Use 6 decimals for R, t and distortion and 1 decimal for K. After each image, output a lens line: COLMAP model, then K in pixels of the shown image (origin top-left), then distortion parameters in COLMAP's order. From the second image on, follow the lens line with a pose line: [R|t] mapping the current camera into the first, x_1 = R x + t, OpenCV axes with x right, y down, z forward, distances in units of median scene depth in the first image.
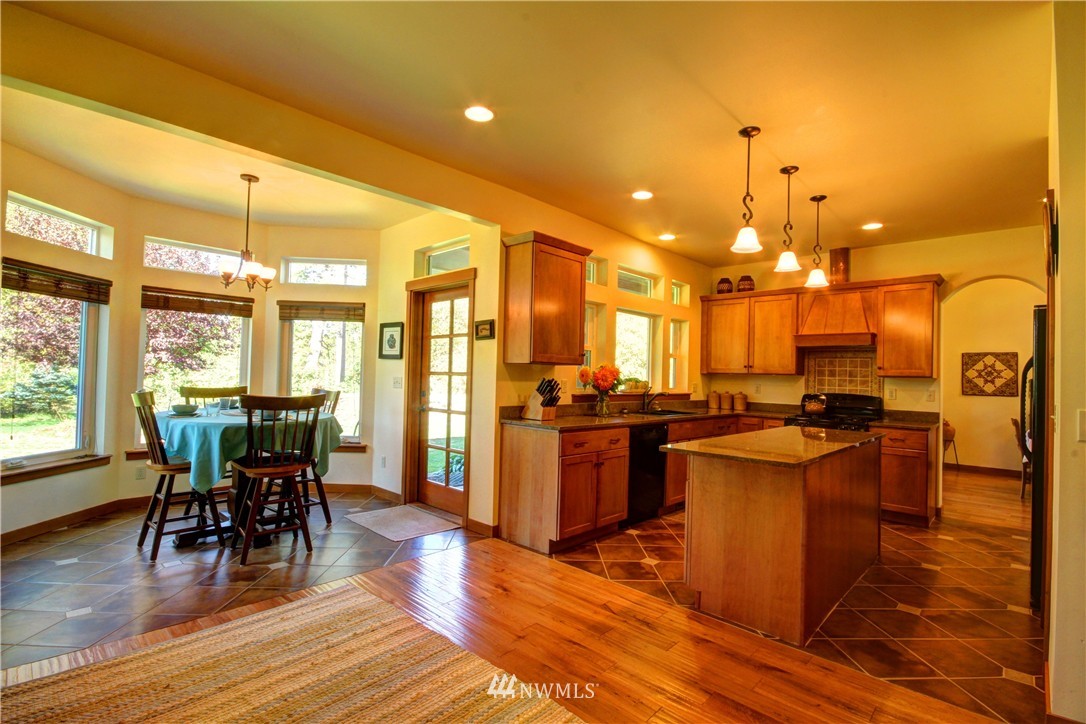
lens RADIAL K [[515.8, 0, 543.1], [0, 515.8, 365.7], [0, 0, 1]] dist [-0.022229, 0.000037]
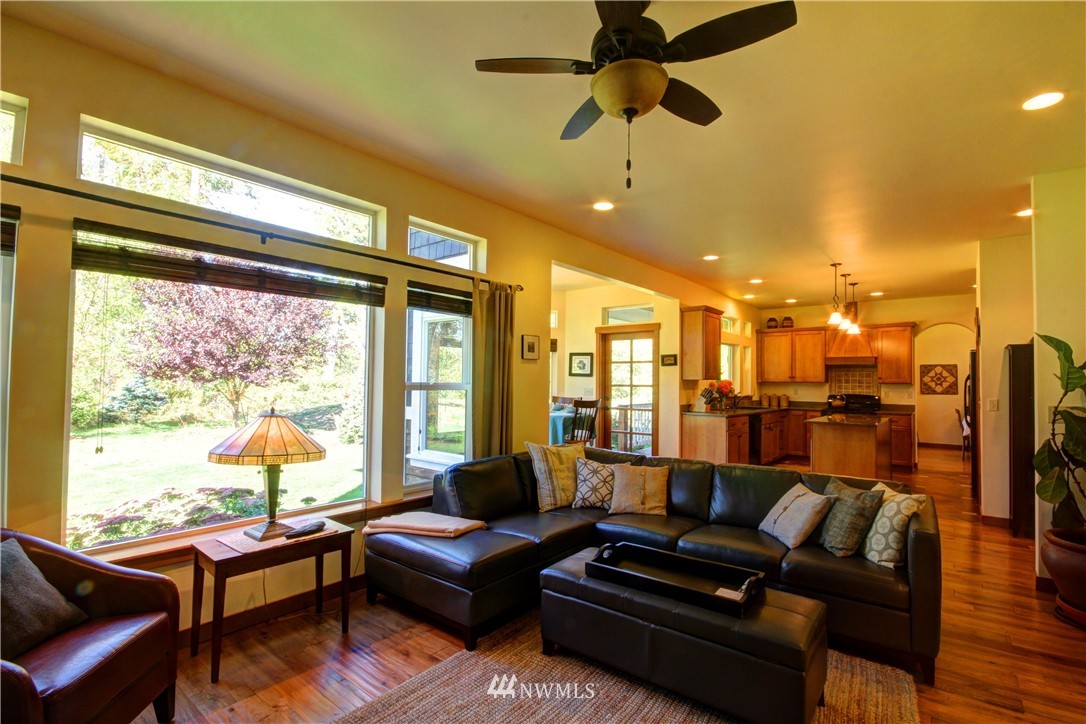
lens RADIAL K [[515.8, 0, 538.5], [0, 515.8, 363.2], [0, 0, 1]] dist [-0.022229, 0.000037]
pose [[0.997153, -0.010463, 0.074671, -0.522724], [0.011550, 0.999833, -0.014138, -0.030965], [-0.074511, 0.014961, 0.997108, -0.518661]]
